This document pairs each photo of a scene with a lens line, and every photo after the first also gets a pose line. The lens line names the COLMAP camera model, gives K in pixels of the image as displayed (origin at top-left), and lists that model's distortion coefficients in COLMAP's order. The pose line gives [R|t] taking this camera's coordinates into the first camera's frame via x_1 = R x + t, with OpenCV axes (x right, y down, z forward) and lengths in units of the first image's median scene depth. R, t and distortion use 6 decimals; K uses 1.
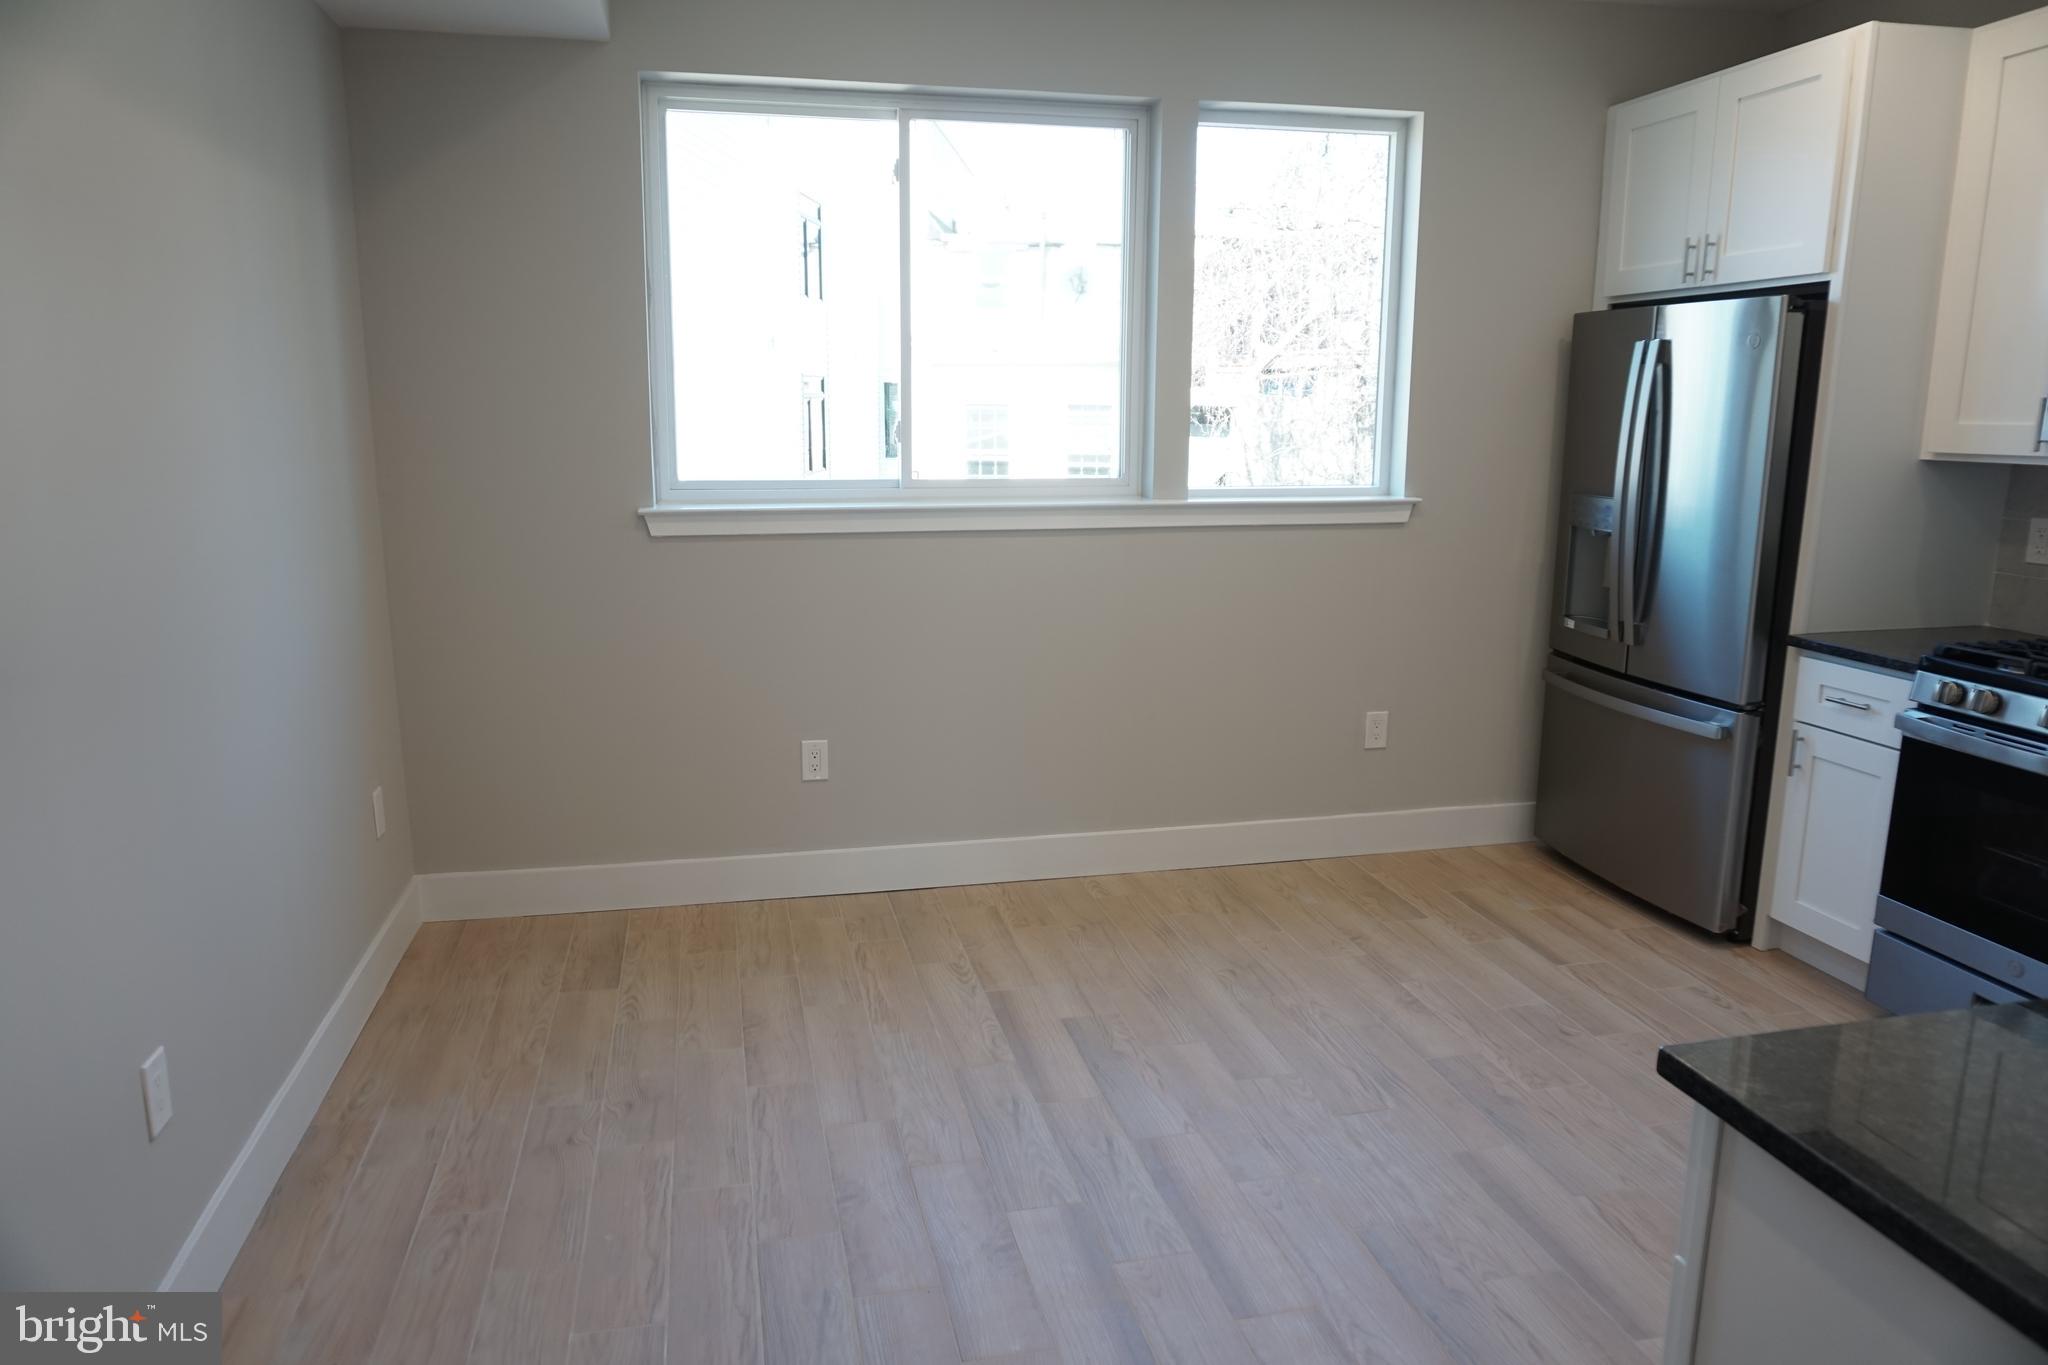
lens RADIAL K [[1373.5, 0, 1024.0], [0, 1373.5, 682.5], [0, 0, 1]] dist [-0.043545, 0.037983]
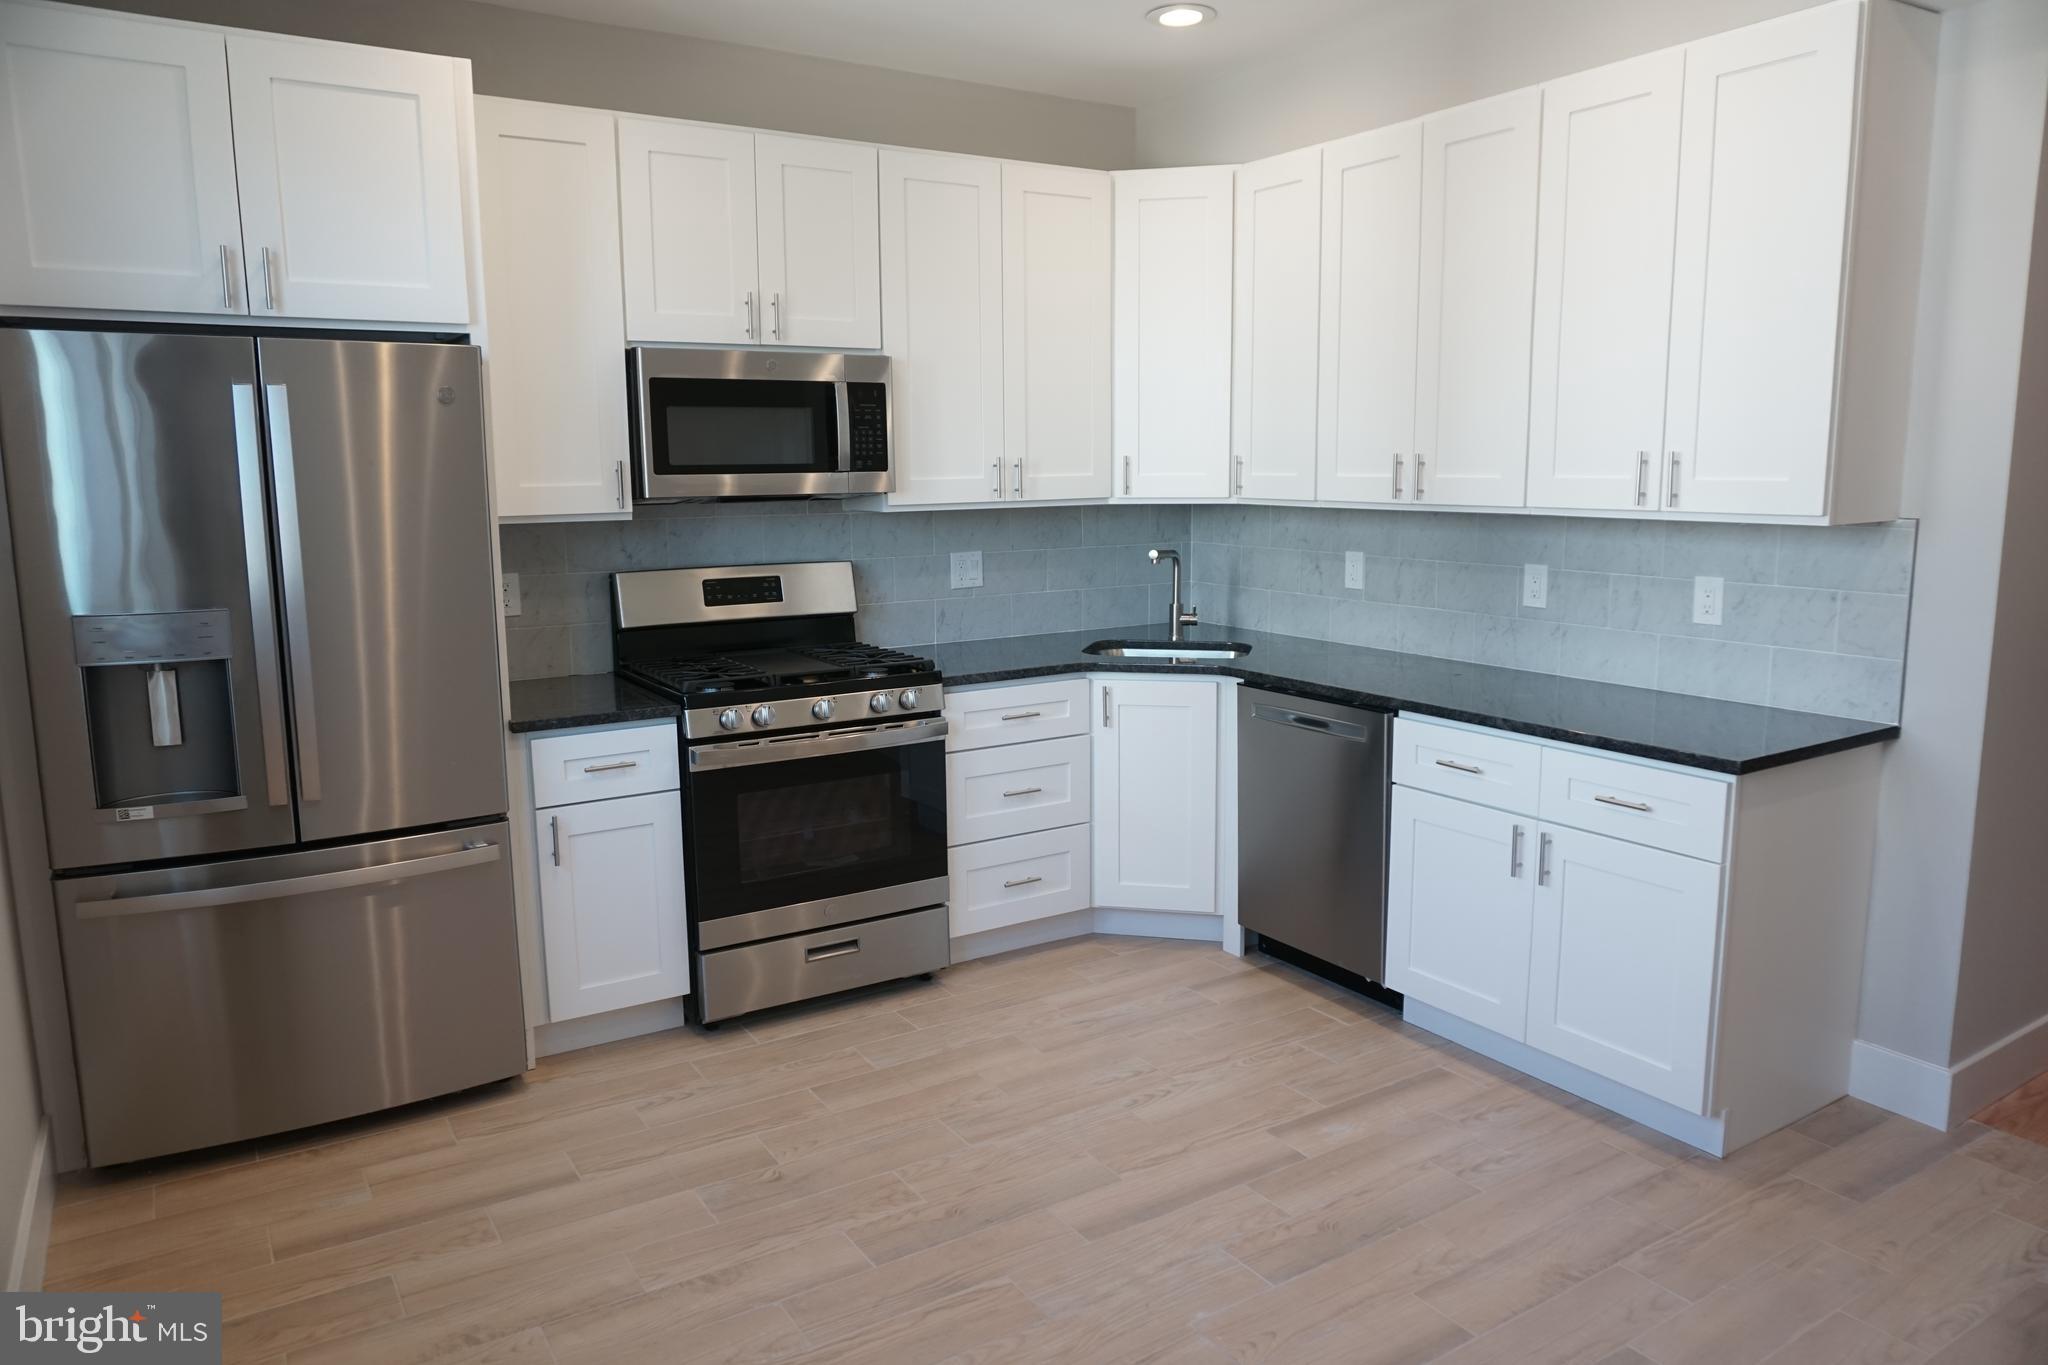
lens RADIAL K [[1373.5, 0, 1024.0], [0, 1373.5, 682.5], [0, 0, 1]] dist [-0.043545, 0.037983]
pose [[-0.333009, -0.148446, 0.931165, -0.381815], [0.197845, 0.954547, 0.222928, -0.190108], [-0.921934, 0.258464, -0.288504, 0.916761]]
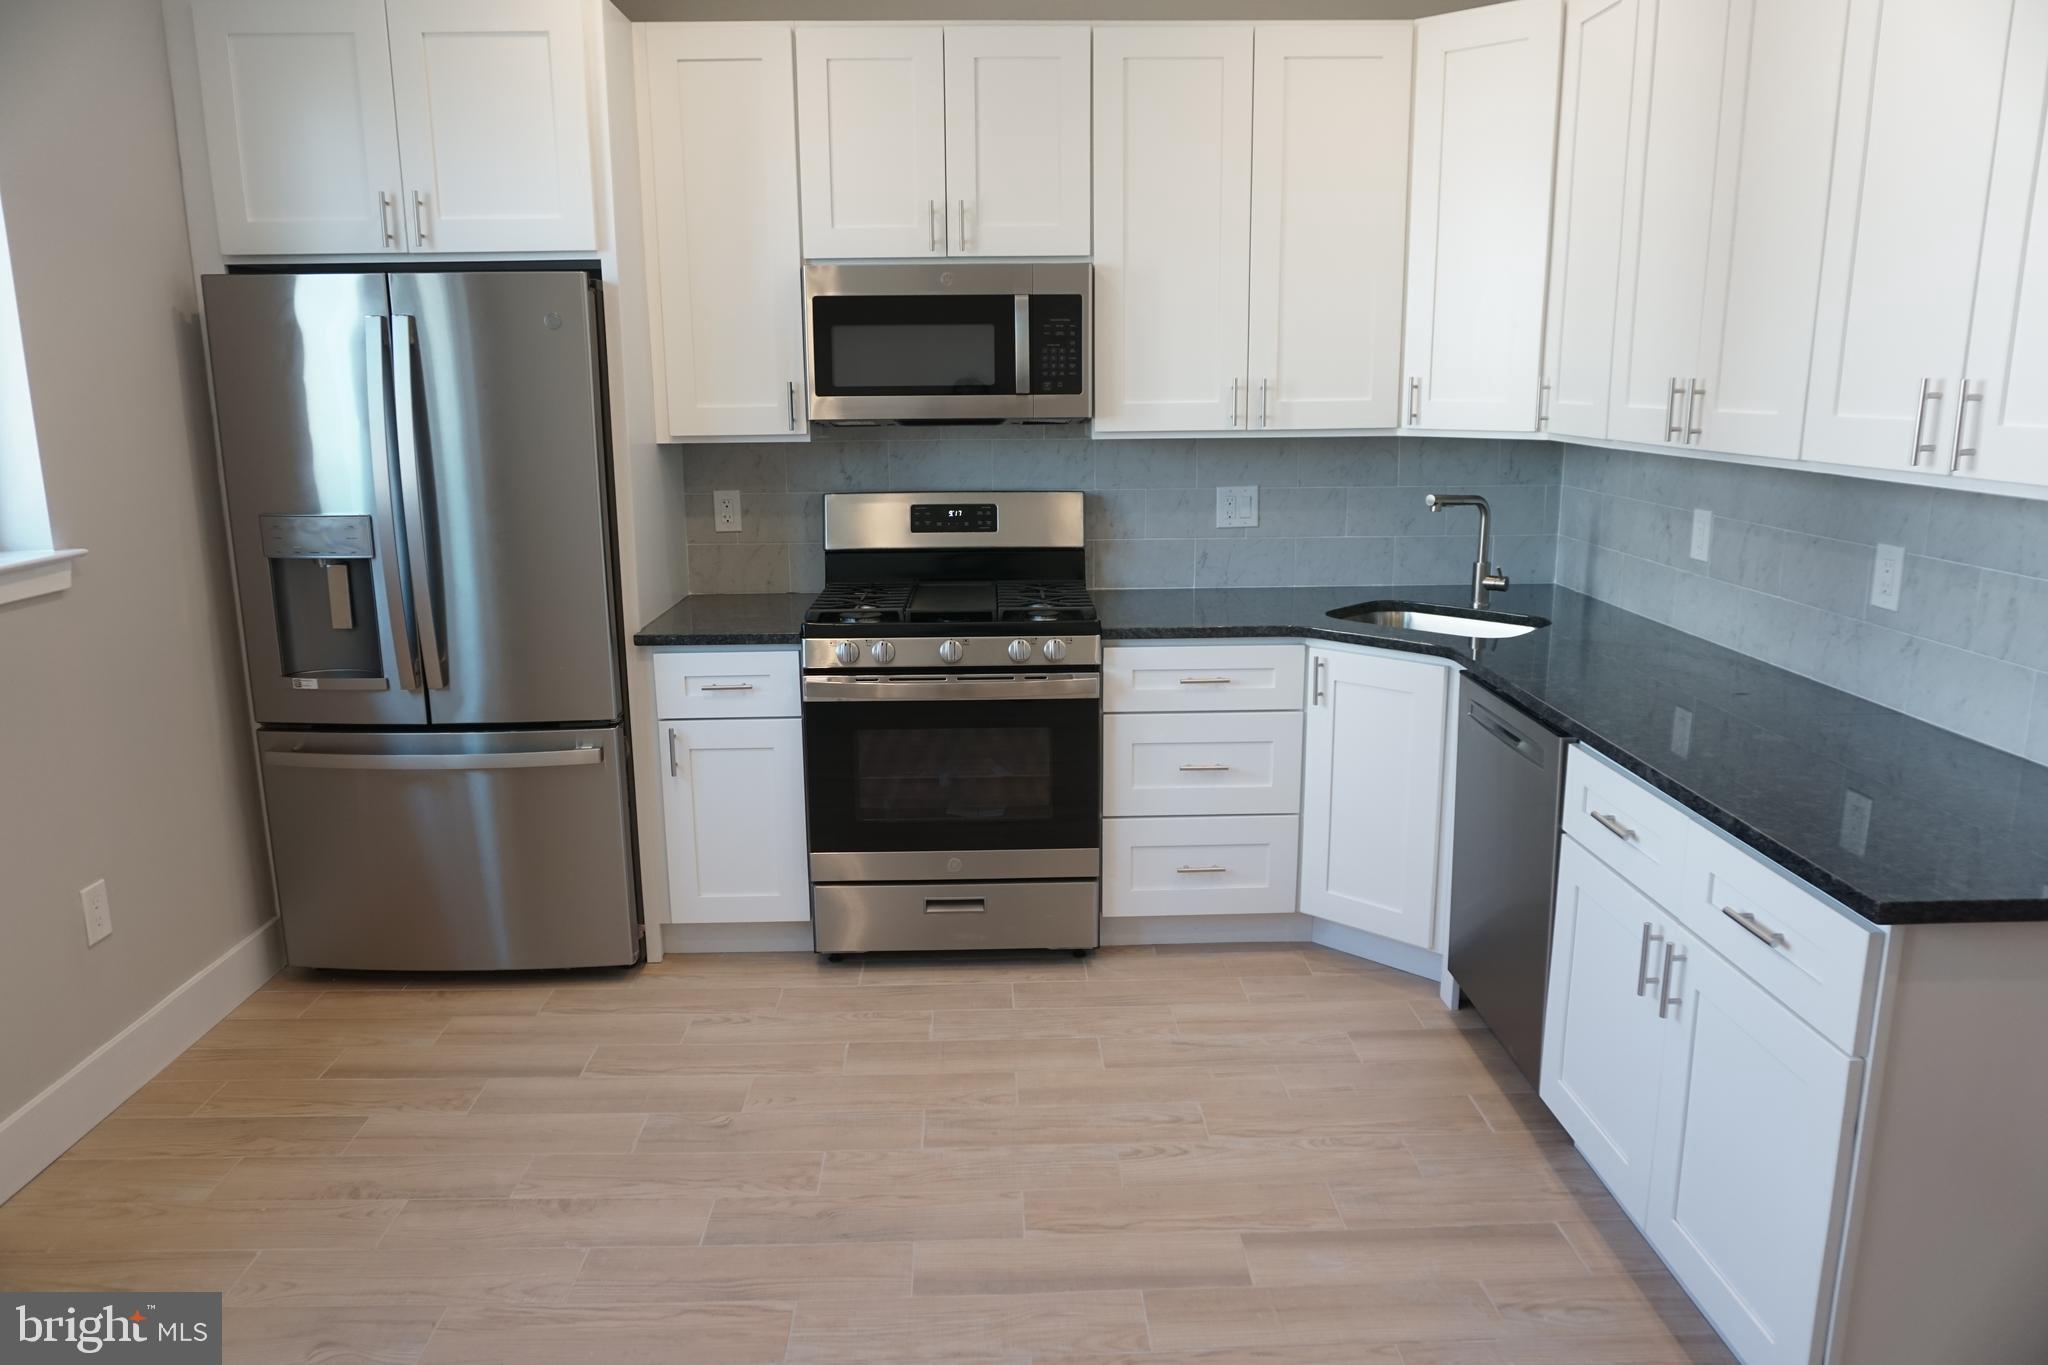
lens RADIAL K [[1373.5, 0, 1024.0], [0, 1373.5, 682.5], [0, 0, 1]] dist [-0.043545, 0.037983]
pose [[0.198582, -0.216381, 0.955900, -0.294632], [0.205366, 0.962859, 0.175292, -0.111727], [-0.958327, 0.161500, 0.235644, 0.507052]]
